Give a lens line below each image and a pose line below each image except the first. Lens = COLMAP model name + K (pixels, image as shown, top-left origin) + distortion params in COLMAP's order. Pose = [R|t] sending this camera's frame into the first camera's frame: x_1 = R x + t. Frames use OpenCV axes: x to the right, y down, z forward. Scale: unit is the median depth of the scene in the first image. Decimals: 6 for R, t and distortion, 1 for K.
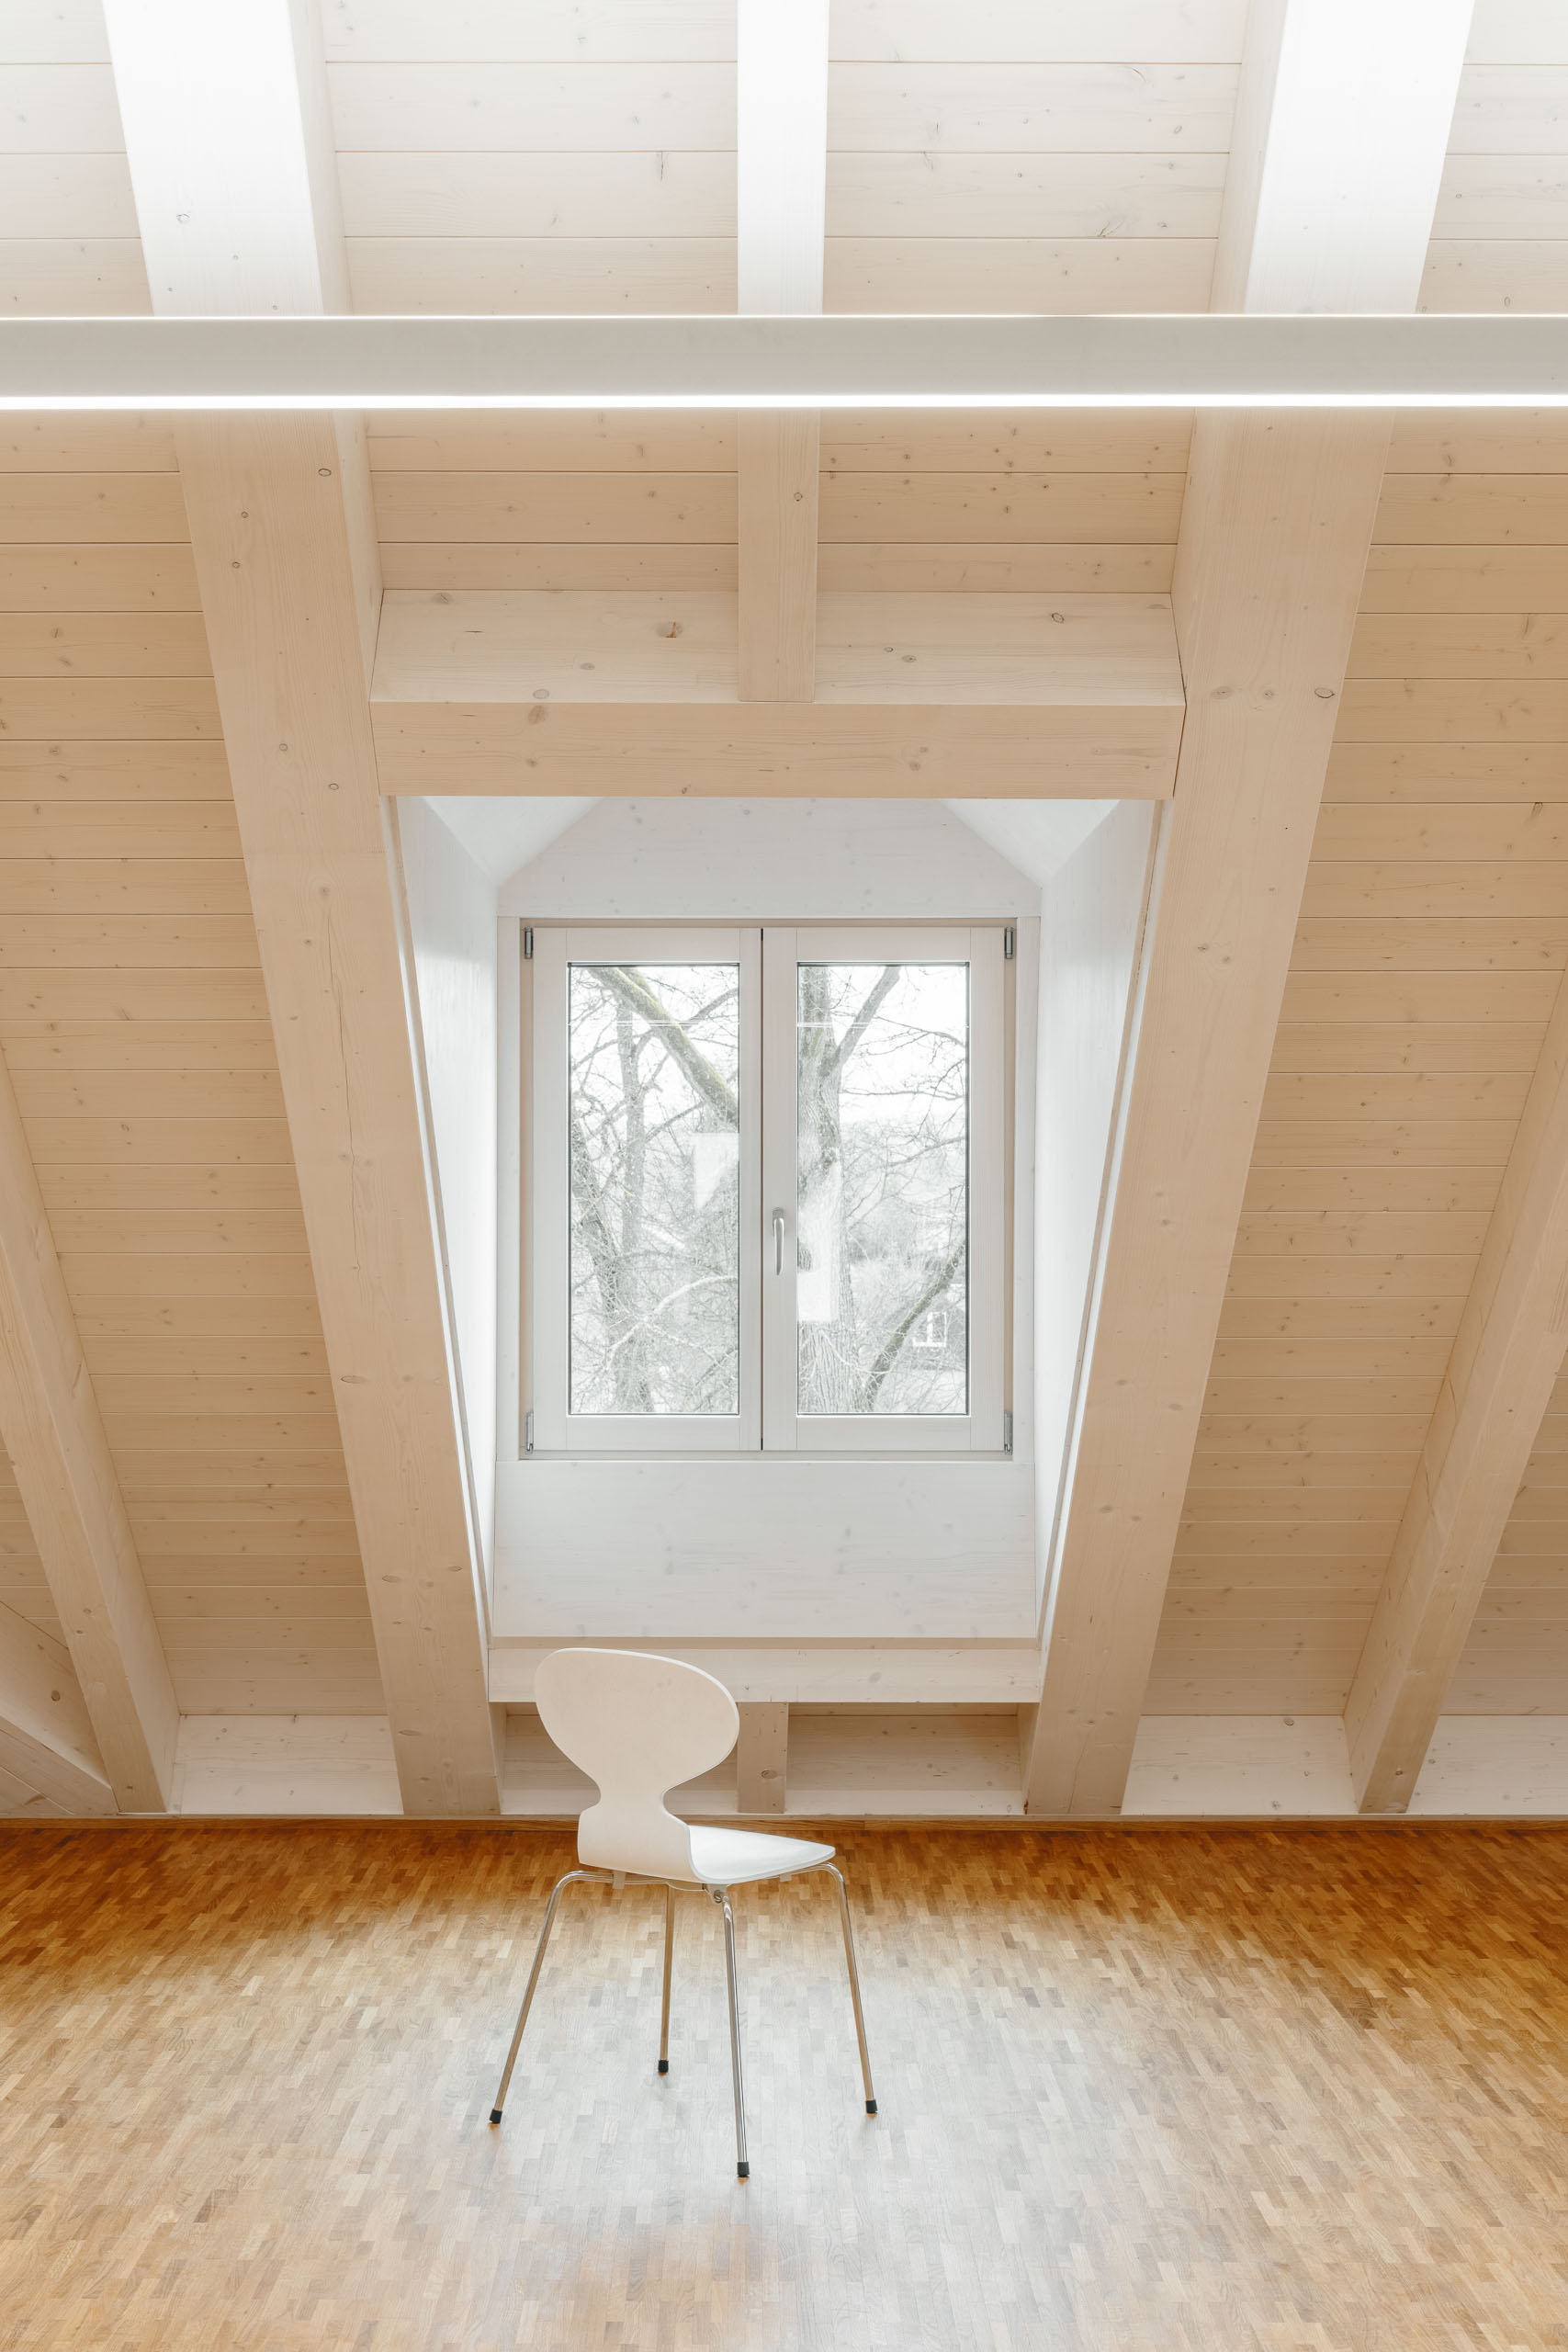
lens RADIAL K [[3216.8, 0, 696.1], [0, 3216.8, 1181.1], [0, 0, 1]] dist [-0.003864, -0.015043]
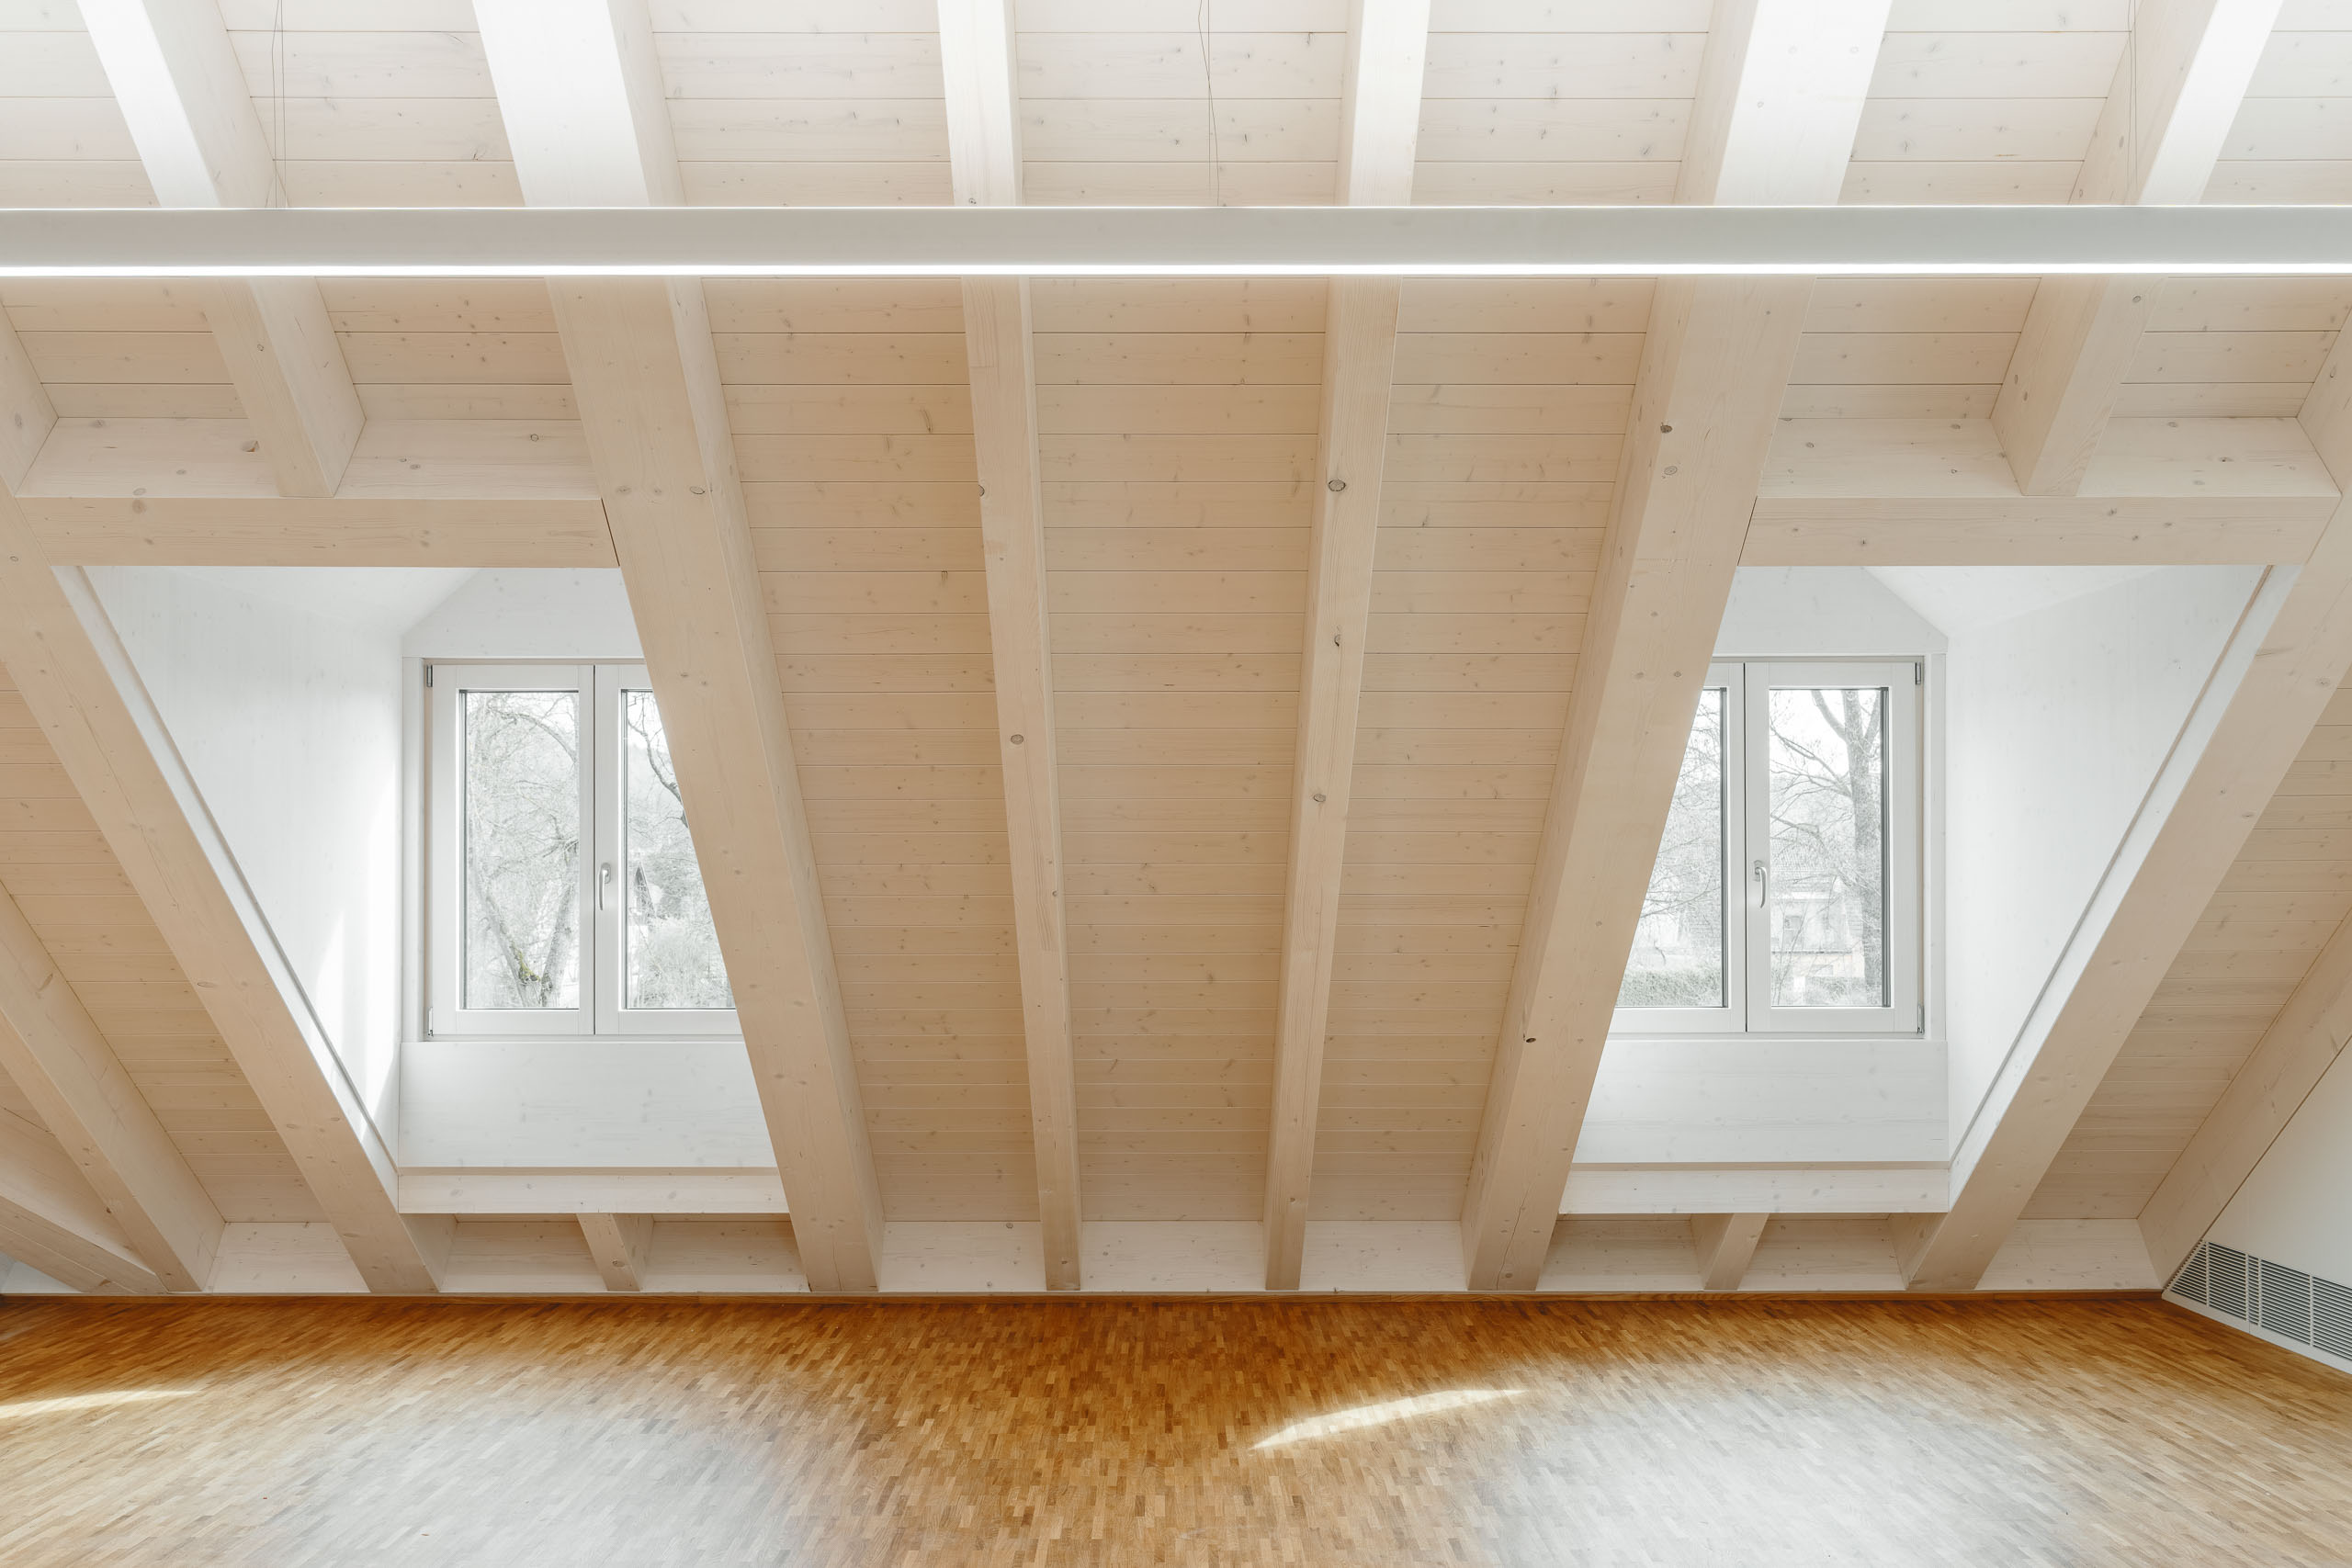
lens RADIAL K [[2193.4, 0, 1179.7], [0, 2193.4, 834.2], [0, 0, 1]] dist [0.011040, -0.013521]
pose [[0.999999, -0.001123, 0.000057, 0.302729], [0.001124, 0.999982, -0.005859, 0.001888], [-0.000050, 0.005859, 0.999983, 0.039213]]
